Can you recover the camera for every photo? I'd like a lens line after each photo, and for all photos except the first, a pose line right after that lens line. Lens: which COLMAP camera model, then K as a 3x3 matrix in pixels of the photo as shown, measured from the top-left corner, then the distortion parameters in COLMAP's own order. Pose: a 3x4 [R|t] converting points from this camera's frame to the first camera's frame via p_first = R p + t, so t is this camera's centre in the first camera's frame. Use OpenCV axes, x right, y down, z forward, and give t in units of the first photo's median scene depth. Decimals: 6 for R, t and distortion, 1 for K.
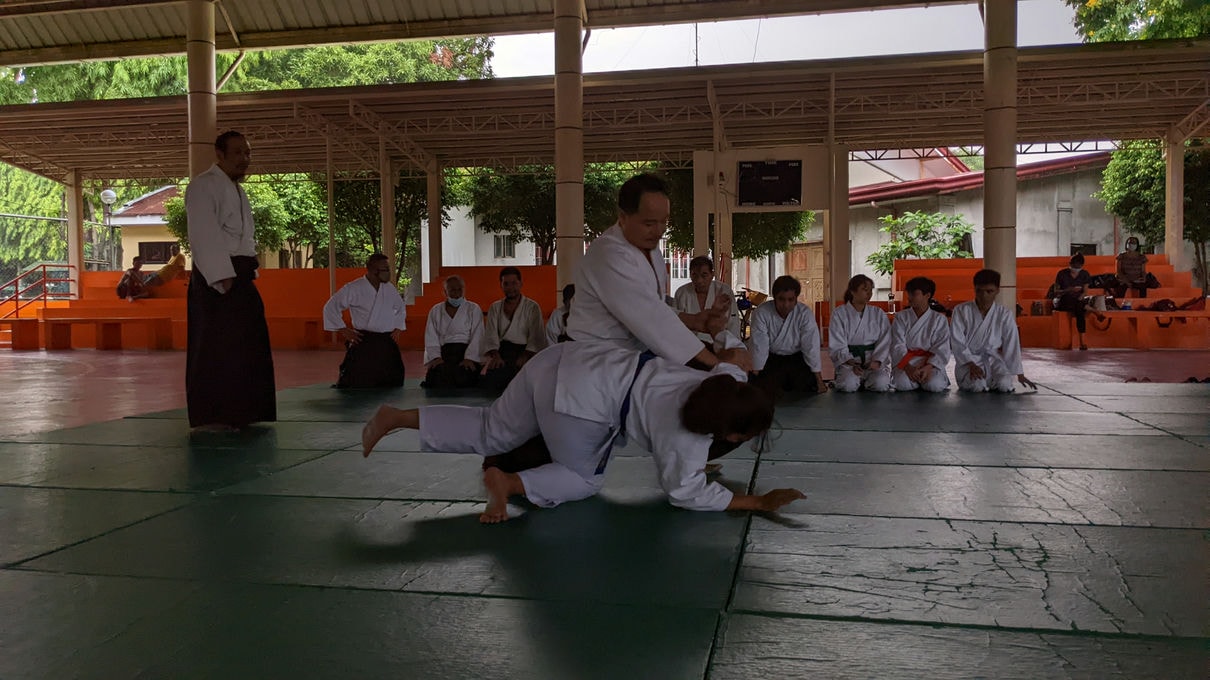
lens RADIAL K [[943.3, 0, 606.2], [0, 943.3, 328.0], [0, 0, 1]] dist [0.058291, -0.086206]
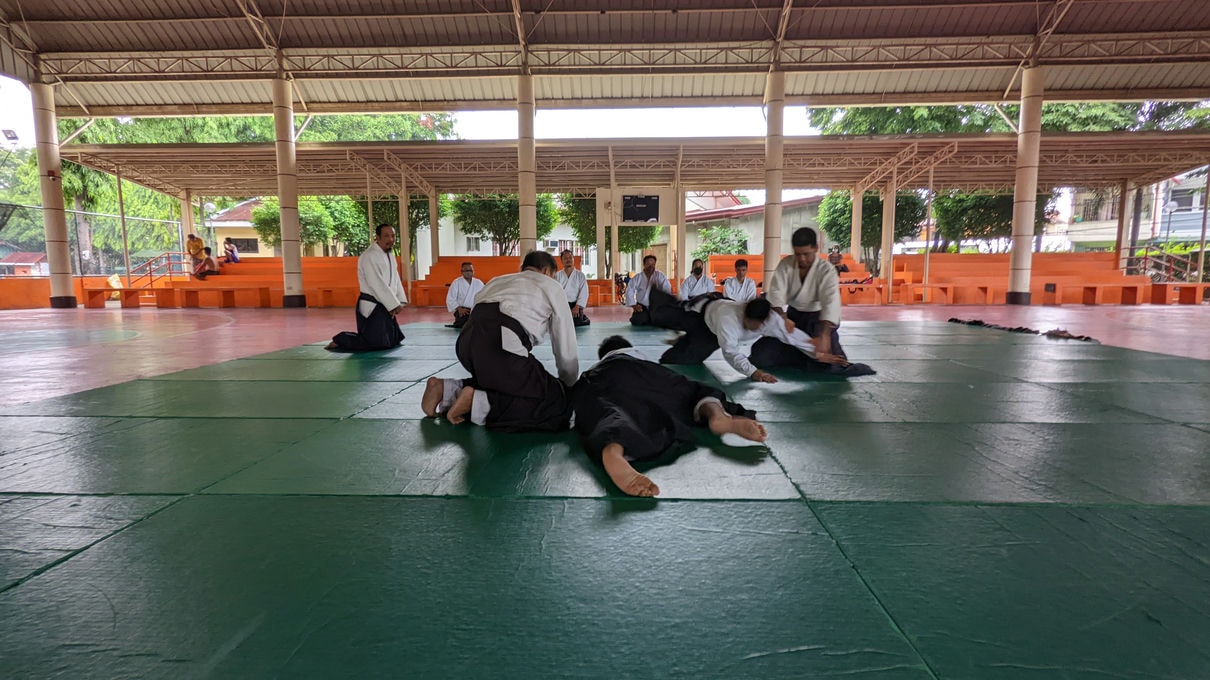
lens RADIAL K [[572.4, 0, 610.5], [0, 572.4, 338.3], [0, 0, 1]] dist [-0.003217, 0.004744]
pose [[0.987435, -0.011367, 0.157619, -0.046059], [-0.000451, 0.997203, 0.074738, 0.003160], [-0.158028, -0.073869, 0.984668, -0.024337]]
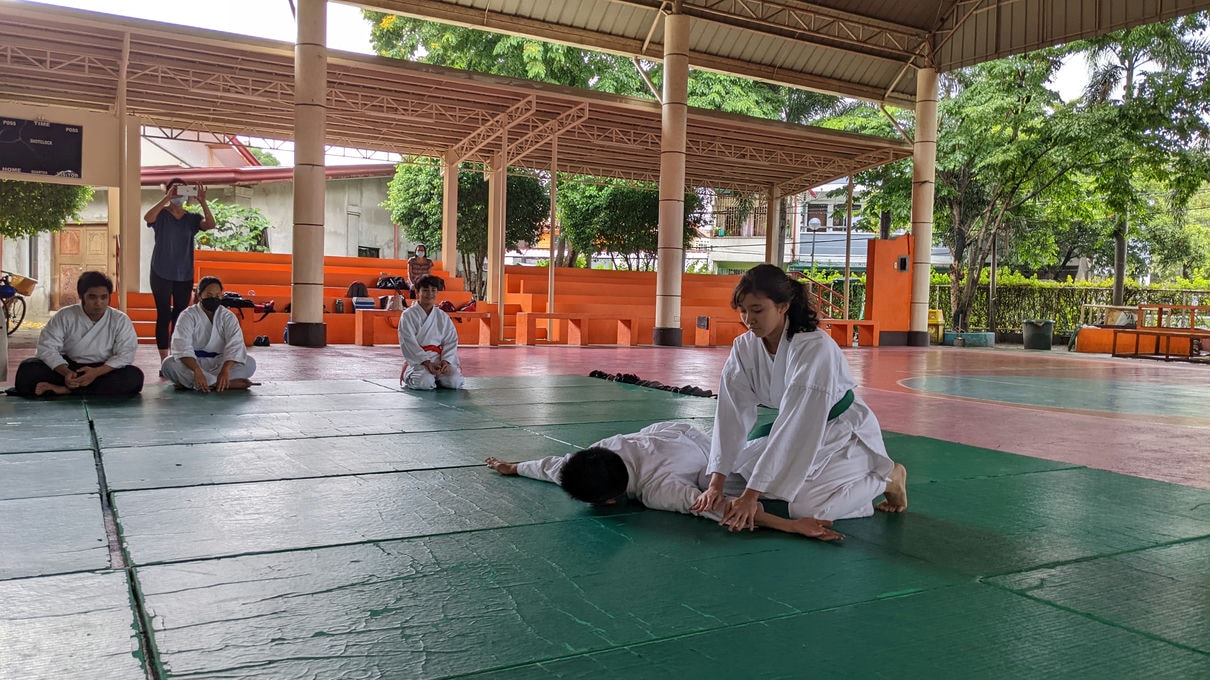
lens RADIAL K [[943.3, 0, 603.8], [0, 943.3, 339.5], [0, 0, 1]] dist [0.058291, -0.086206]
pose [[0.748338, 0.004656, 0.663302, -0.012304], [-0.015832, 0.999816, 0.010843, -0.000370], [-0.663129, -0.018616, 0.748274, 0.032696]]
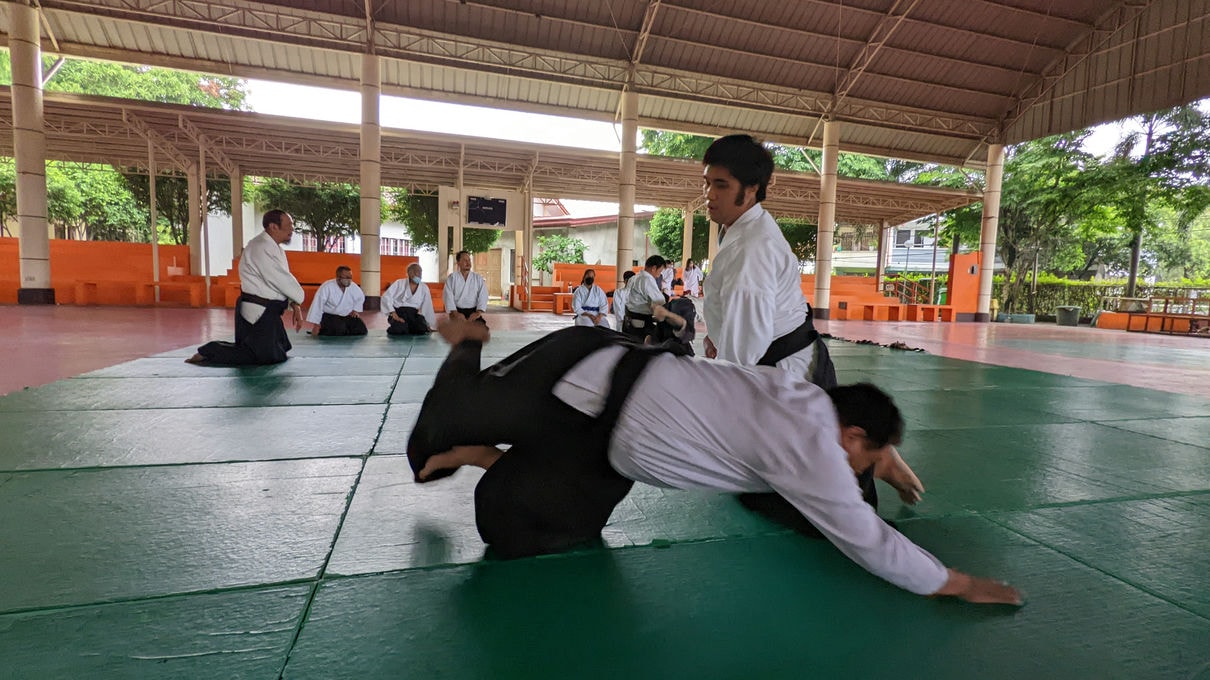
lens RADIAL K [[572.4, 0, 608.3], [0, 572.4, 336.1], [0, 0, 1]] dist [-0.003217, 0.004744]
pose [[0.882197, 0.000276, 0.470880, -0.109501], [-0.029699, 0.998041, 0.055056, 0.002093], [-0.469942, -0.062555, 0.880478, 0.011607]]
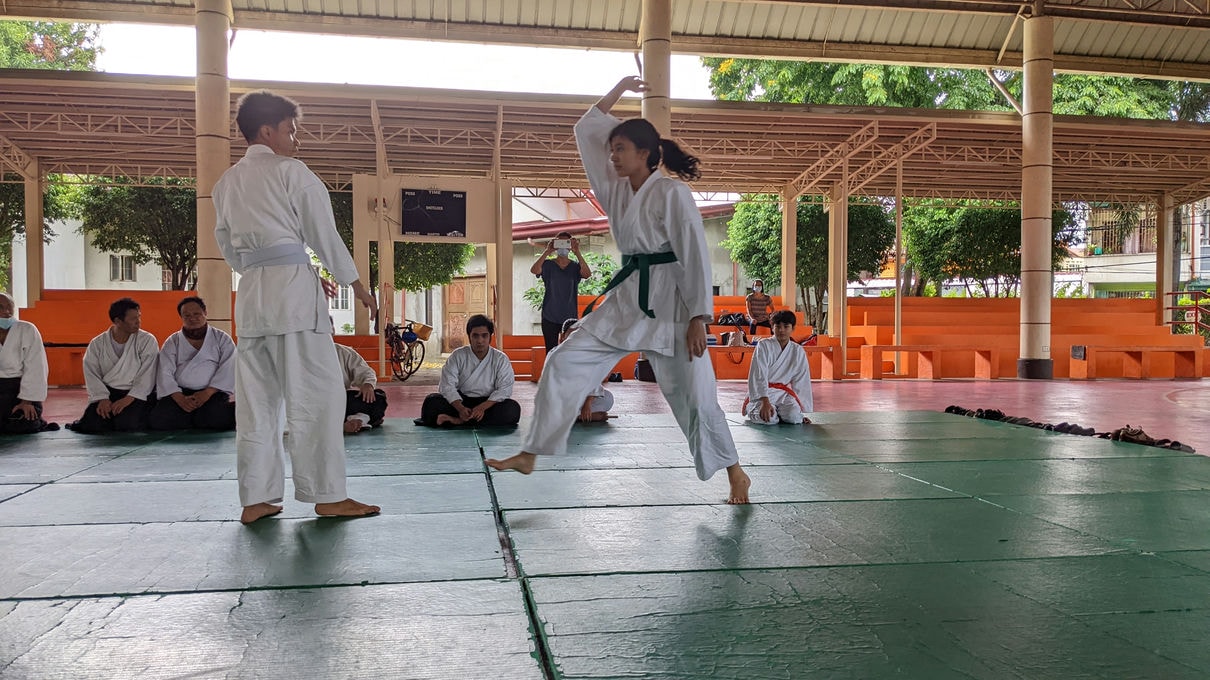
lens RADIAL K [[943.3, 0, 595.1], [0, 943.3, 350.7], [0, 0, 1]] dist [0.058291, -0.086206]
pose [[0.935282, 0.004533, 0.353874, -0.015628], [-0.000347, 0.999929, -0.011891, -0.000012], [-0.353903, 0.010999, 0.935218, 0.031876]]
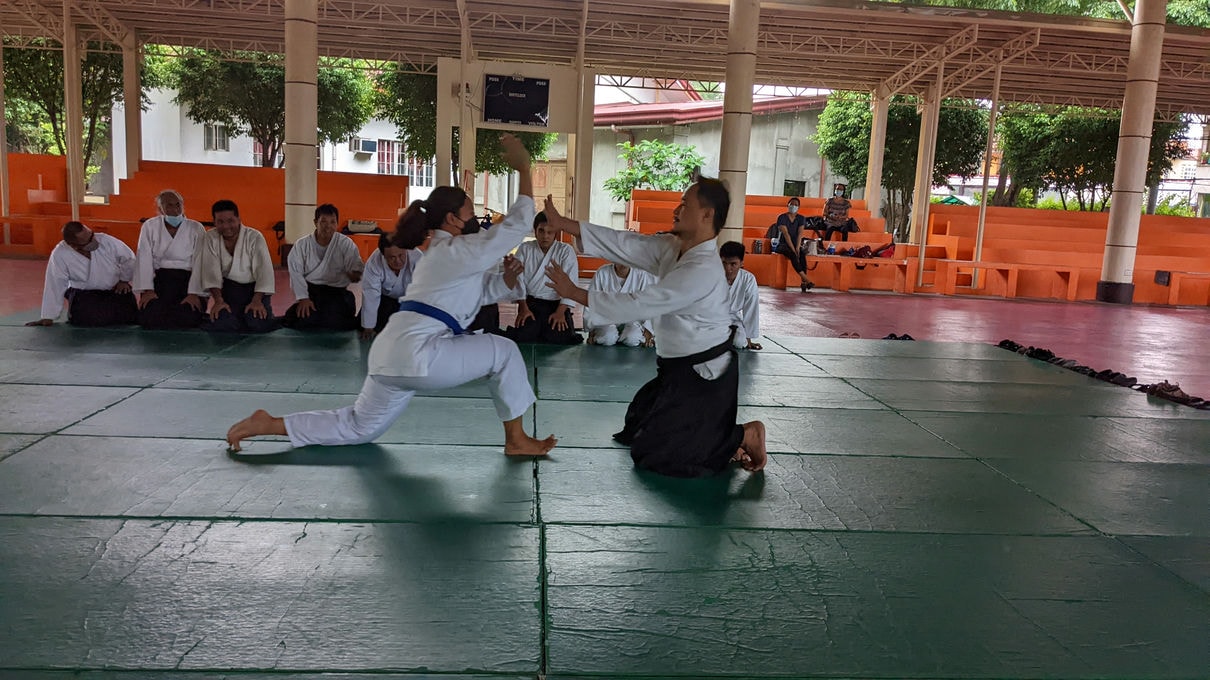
lens RADIAL K [[943.3, 0, 612.2], [0, 943.3, 362.3], [0, 0, 1]] dist [0.058291, -0.086206]
pose [[0.956981, 0.012003, 0.289902, -0.011792], [-0.052051, 0.990037, 0.130832, -0.019042], [-0.285443, -0.140293, 0.948072, 0.011000]]
